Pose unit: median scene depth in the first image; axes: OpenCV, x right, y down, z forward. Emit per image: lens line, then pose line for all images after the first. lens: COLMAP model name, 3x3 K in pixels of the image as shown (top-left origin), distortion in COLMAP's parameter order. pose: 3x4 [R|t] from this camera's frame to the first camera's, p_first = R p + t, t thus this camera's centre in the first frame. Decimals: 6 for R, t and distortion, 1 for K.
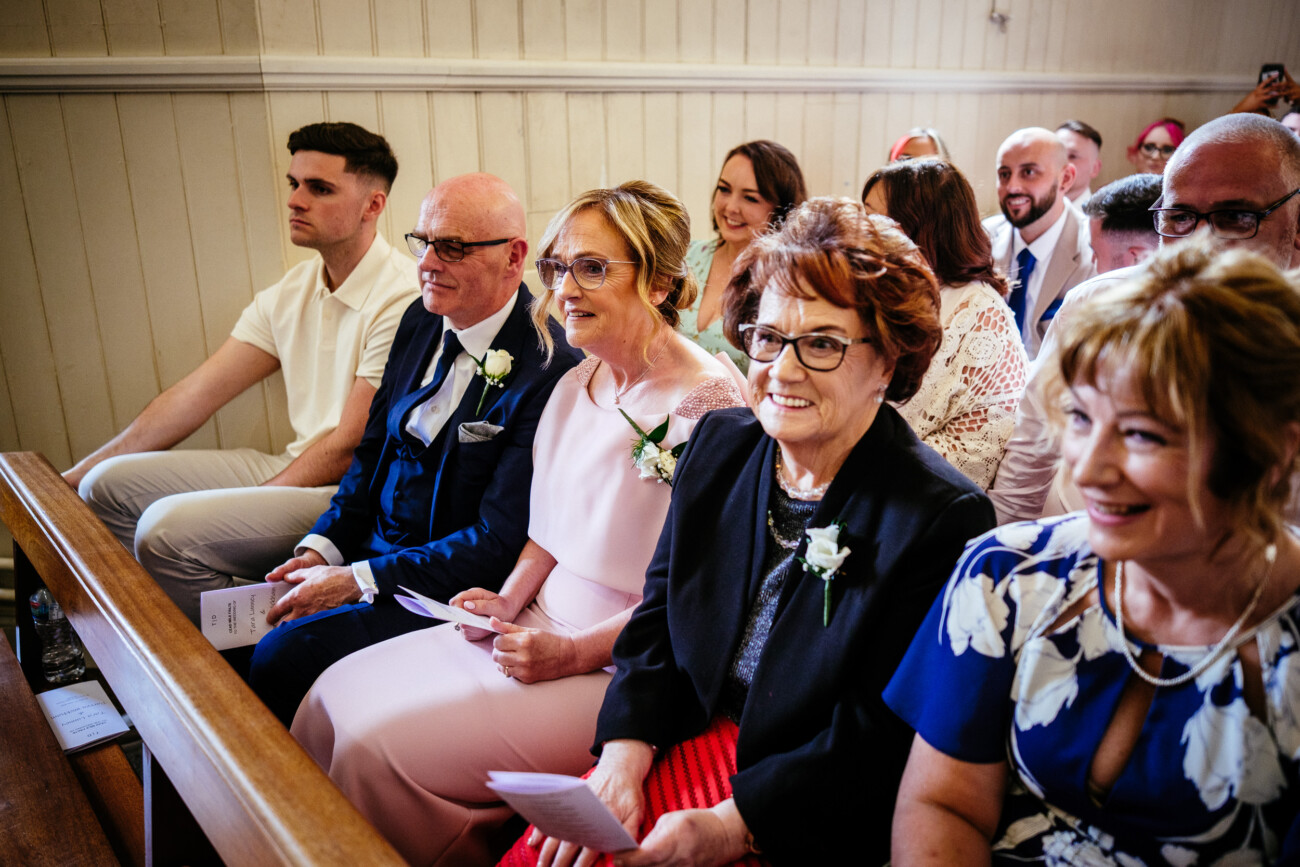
lens RADIAL K [[1003.0, 0, 658.5], [0, 1003.0, 429.9], [0, 0, 1]] dist [0.000807, -0.002605]
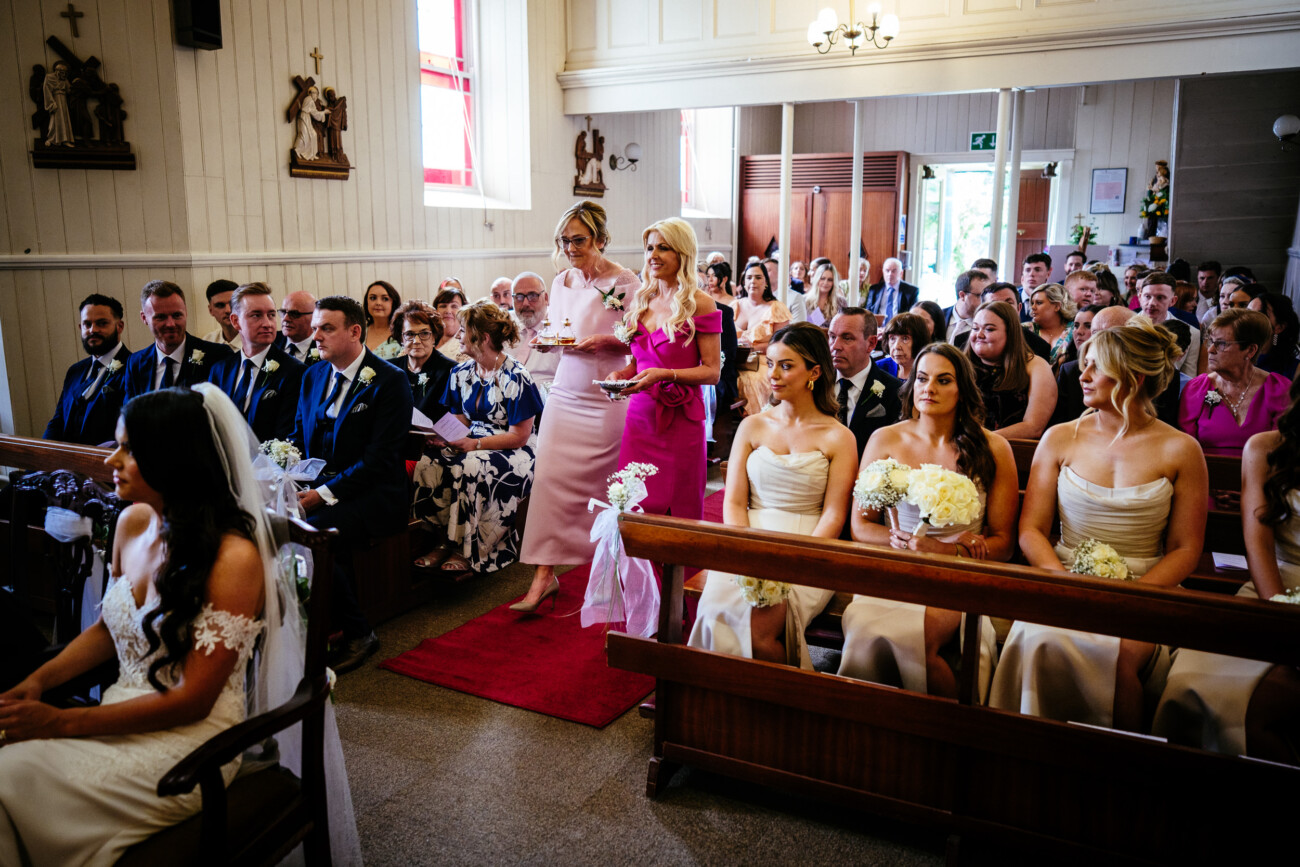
lens RADIAL K [[1003.0, 0, 658.5], [0, 1003.0, 429.9], [0, 0, 1]] dist [0.000807, -0.002605]
pose [[0.919417, -0.060464, 0.388609, -0.271829], [0.105341, 0.989867, -0.095214, 0.385844], [-0.378914, 0.128478, 0.916470, -1.519057]]
